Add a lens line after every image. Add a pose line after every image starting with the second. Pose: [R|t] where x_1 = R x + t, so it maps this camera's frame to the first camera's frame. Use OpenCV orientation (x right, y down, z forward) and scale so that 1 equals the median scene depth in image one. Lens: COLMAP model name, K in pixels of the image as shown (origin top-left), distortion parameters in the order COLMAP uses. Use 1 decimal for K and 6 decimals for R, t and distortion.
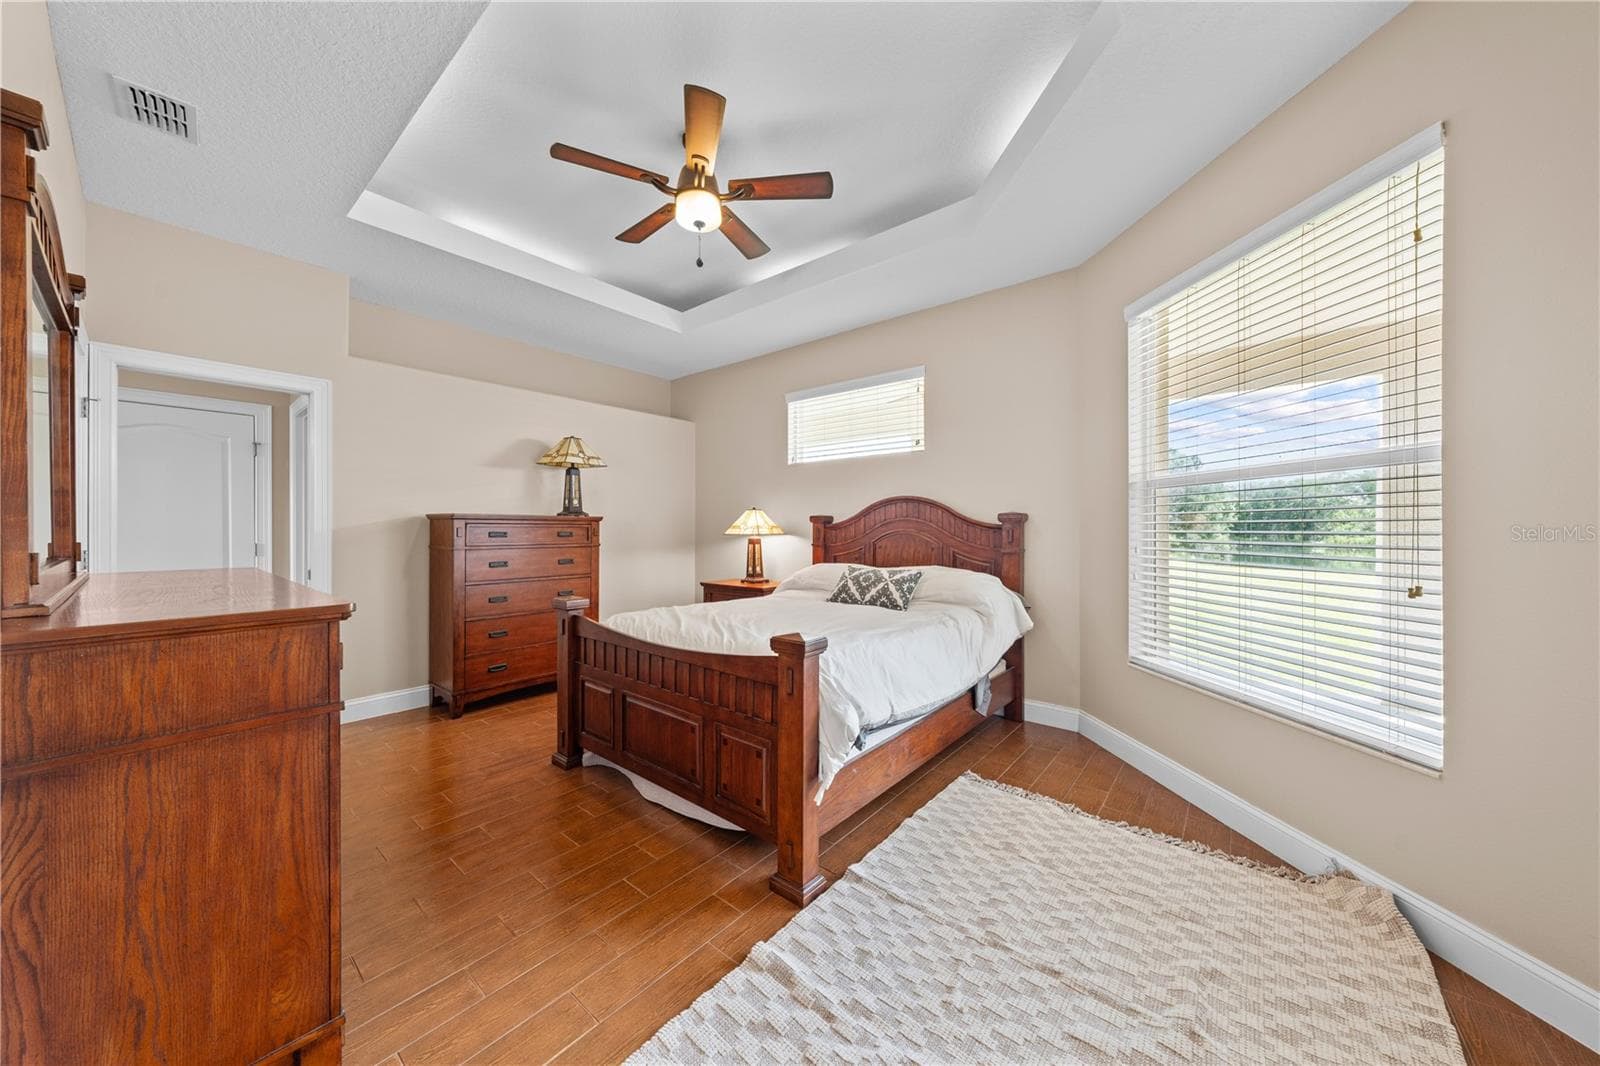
lens RADIAL K [[544.8, 0, 806.2], [0, 544.8, 532.3], [0, 0, 1]] dist [-0.000763, -0.000018]
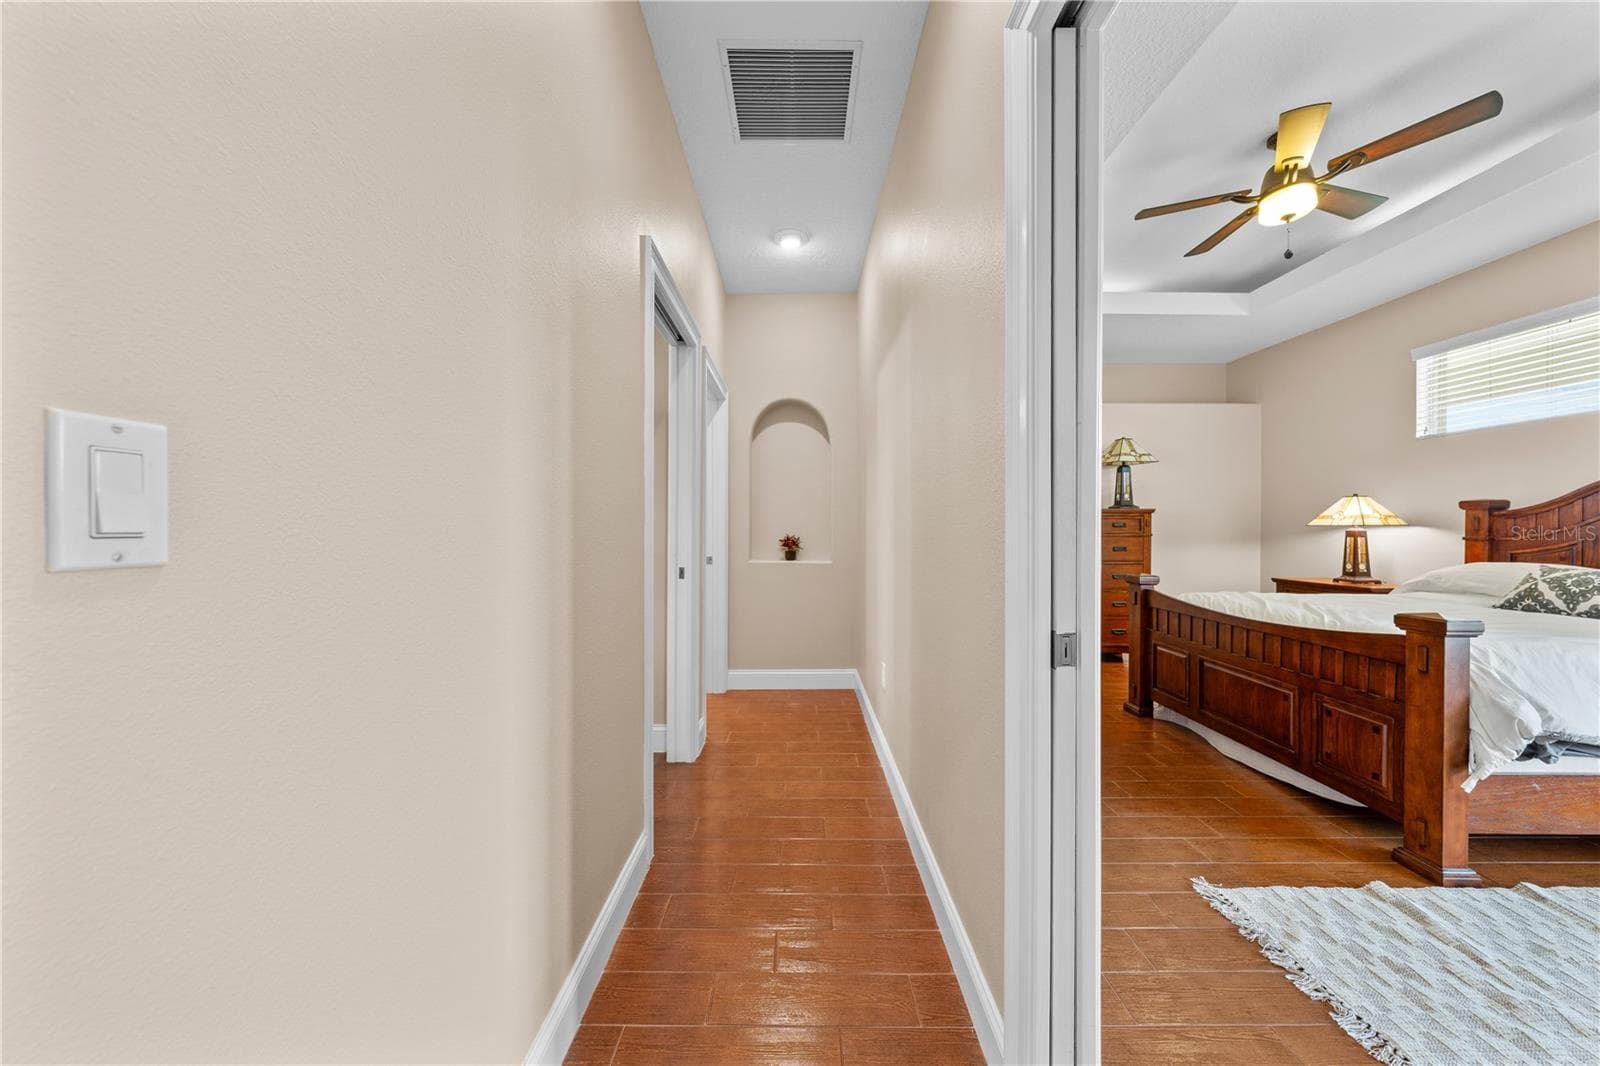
lens RADIAL K [[540.5, 0, 800.2], [0, 540.5, 529.3], [0, 0, 1]] dist [-0.000485, 0.000192]
pose [[0.636478, 0.001784, -0.771293, 0.004703], [-0.005516, 0.999982, -0.002238, 0.028750], [0.771275, 0.005679, 0.636476, -0.349514]]
